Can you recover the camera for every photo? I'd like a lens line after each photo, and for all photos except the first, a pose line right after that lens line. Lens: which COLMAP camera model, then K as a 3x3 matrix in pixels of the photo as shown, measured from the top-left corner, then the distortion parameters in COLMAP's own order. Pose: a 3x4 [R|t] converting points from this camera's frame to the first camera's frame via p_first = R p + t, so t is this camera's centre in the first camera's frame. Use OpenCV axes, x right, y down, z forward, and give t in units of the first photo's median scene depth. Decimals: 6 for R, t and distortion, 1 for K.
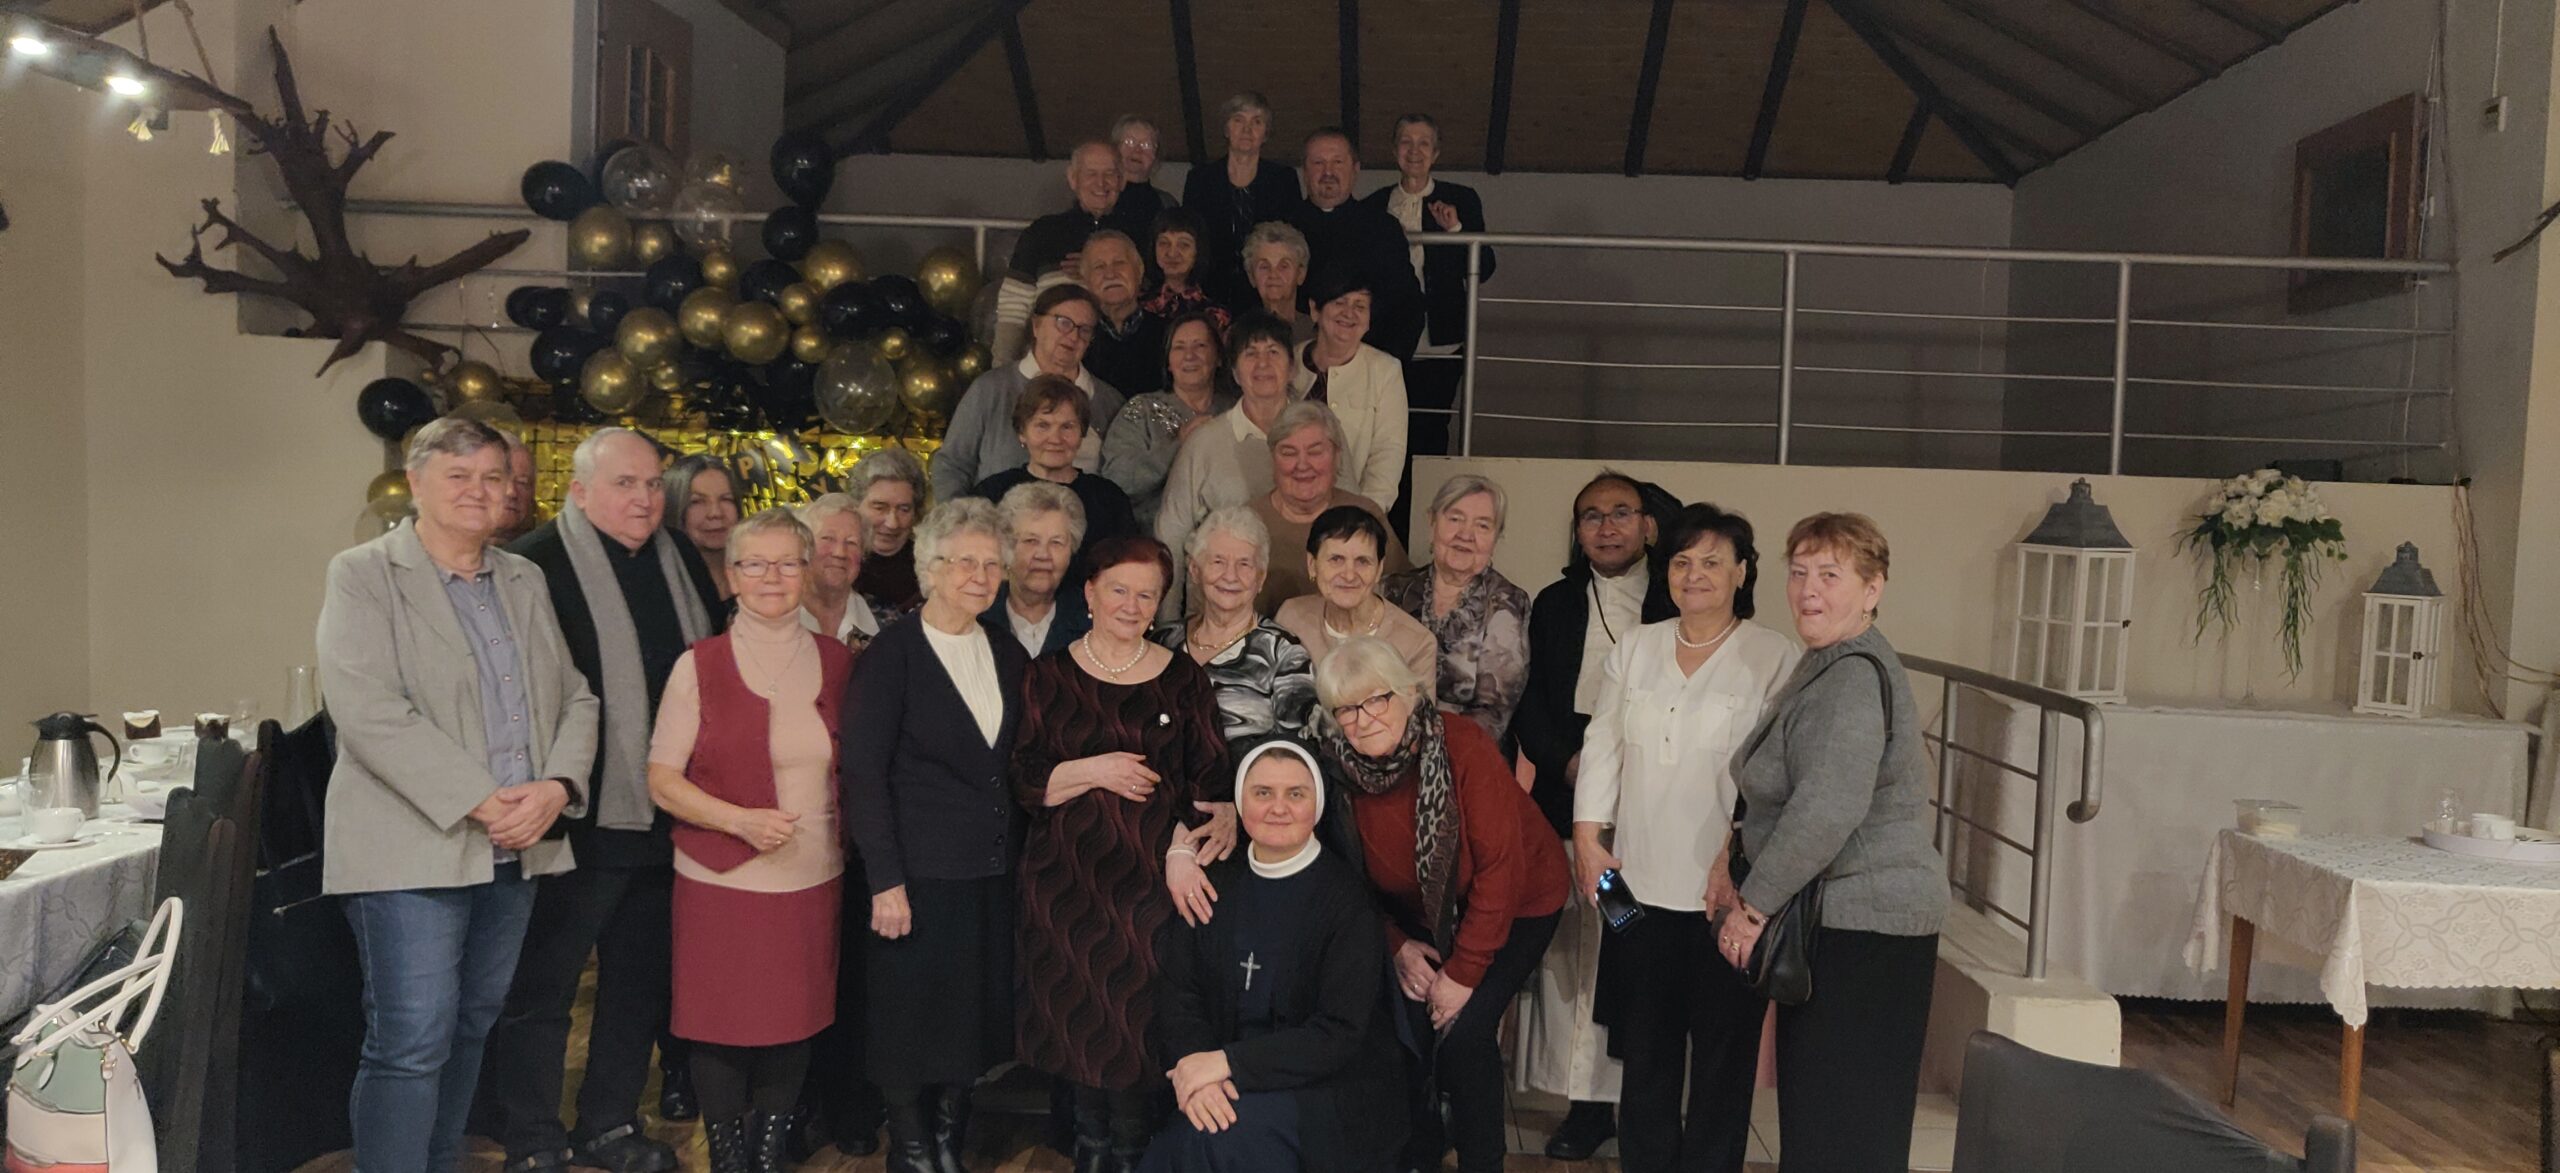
lens RADIAL K [[1801.8, 0, 1233.1], [0, 1801.8, 585.1], [0, 0, 1]] dist [0.007127, 0.003802]
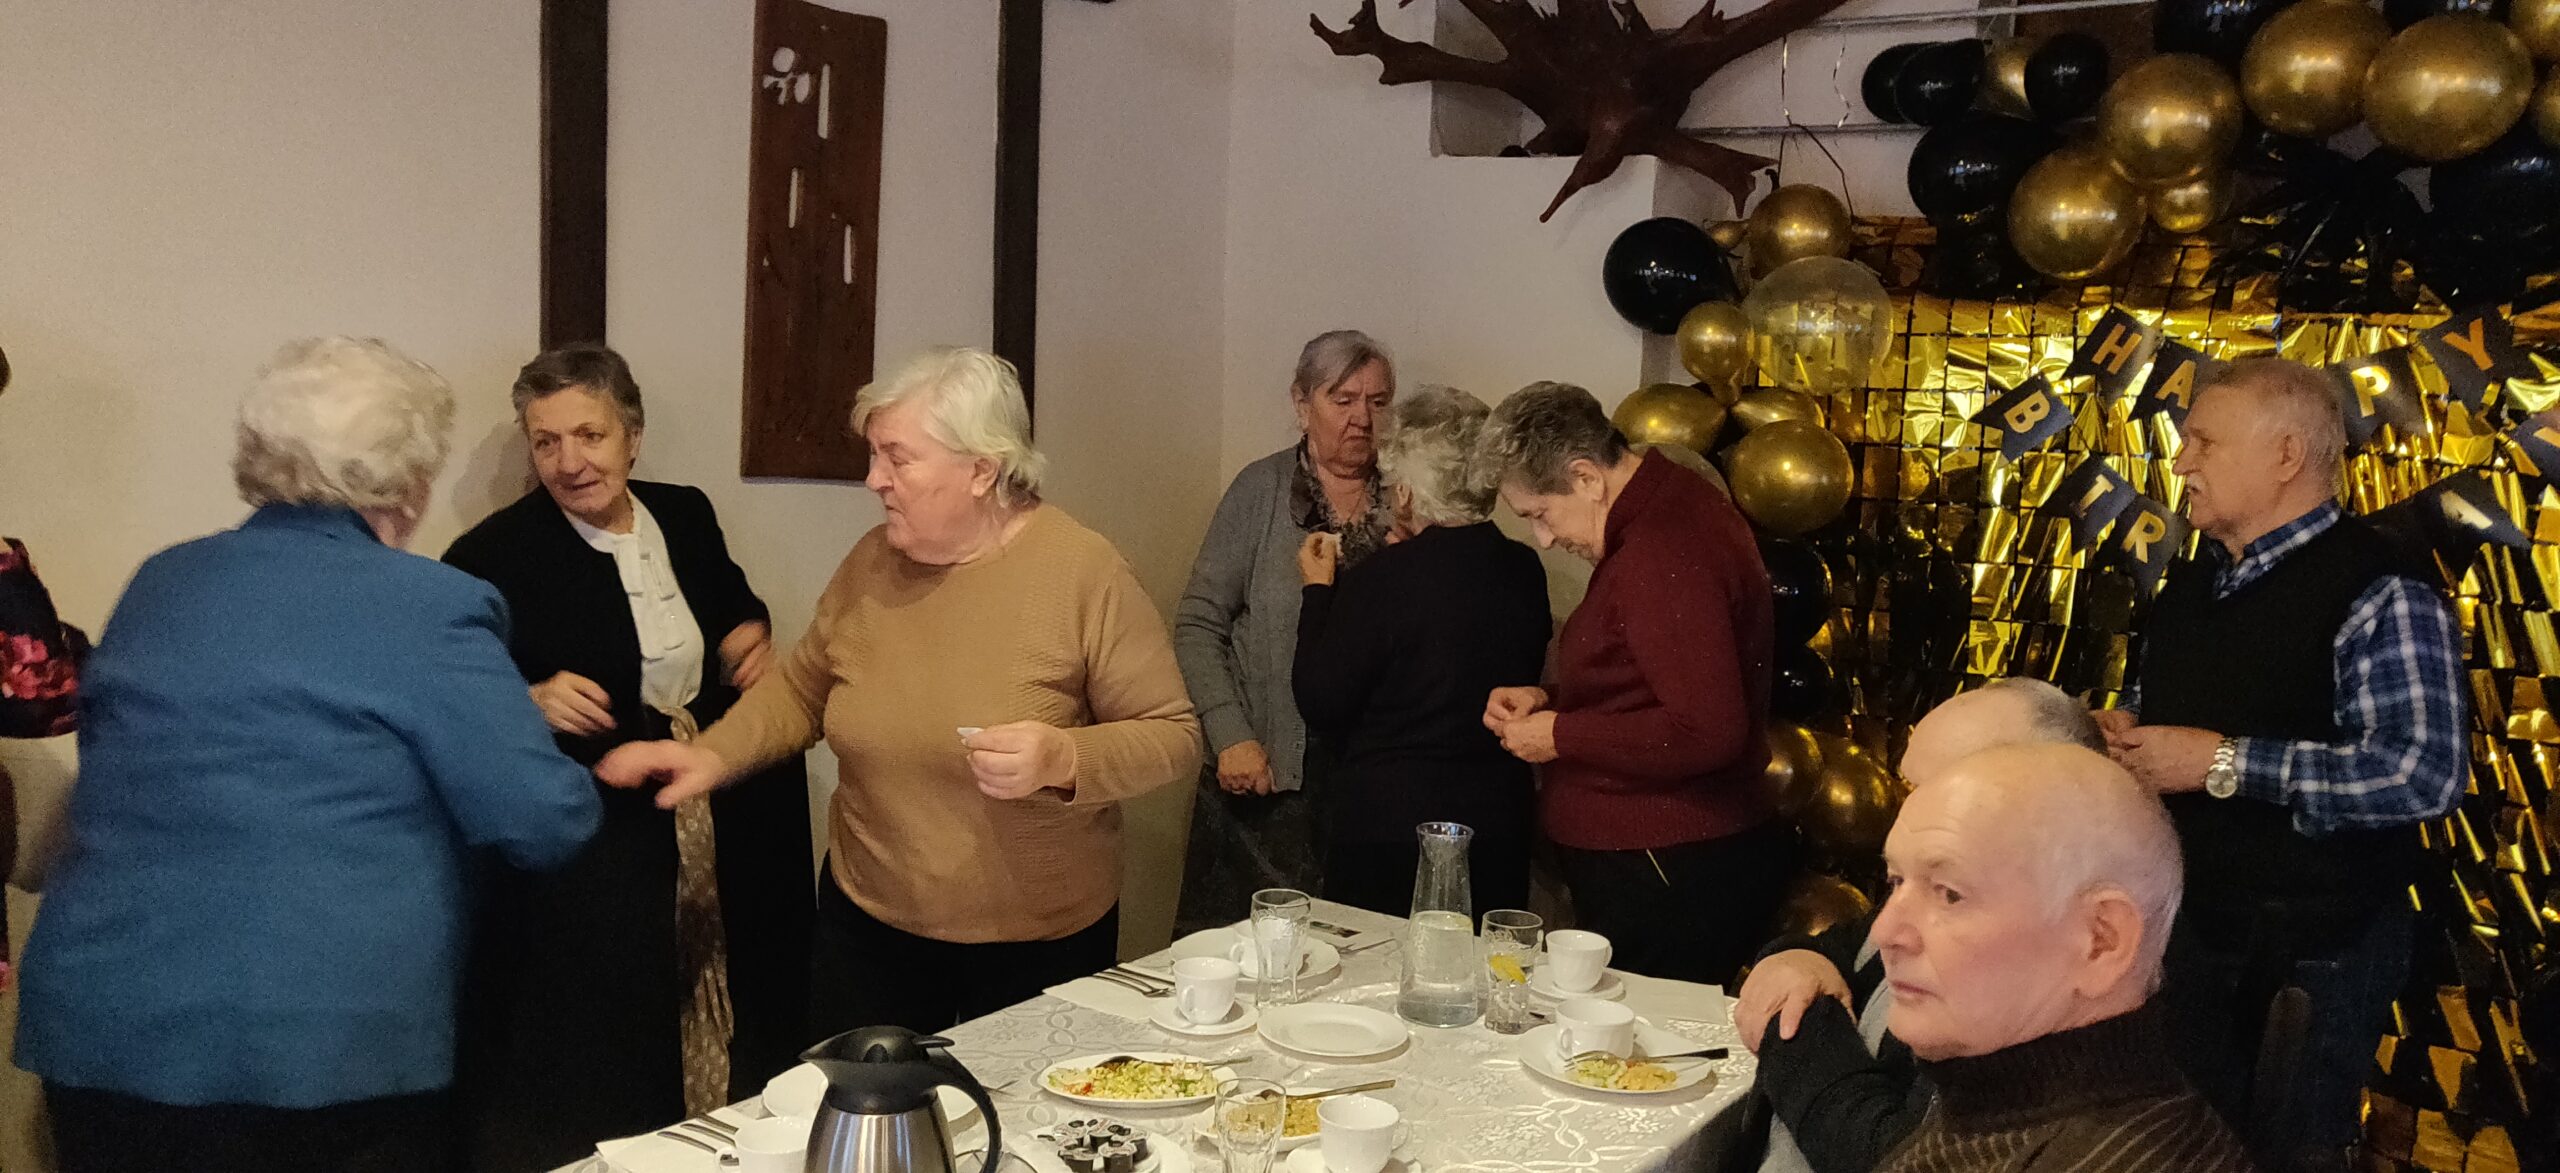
lens RADIAL K [[1801.8, 0, 1233.1], [0, 1801.8, 585.1], [0, 0, 1]] dist [0.007127, 0.003802]
pose [[0.800438, 0.086052, -0.593207, -0.228318], [-0.049087, 0.995728, 0.078208, -0.038605], [0.597403, -0.033482, 0.801242, 0.462675]]
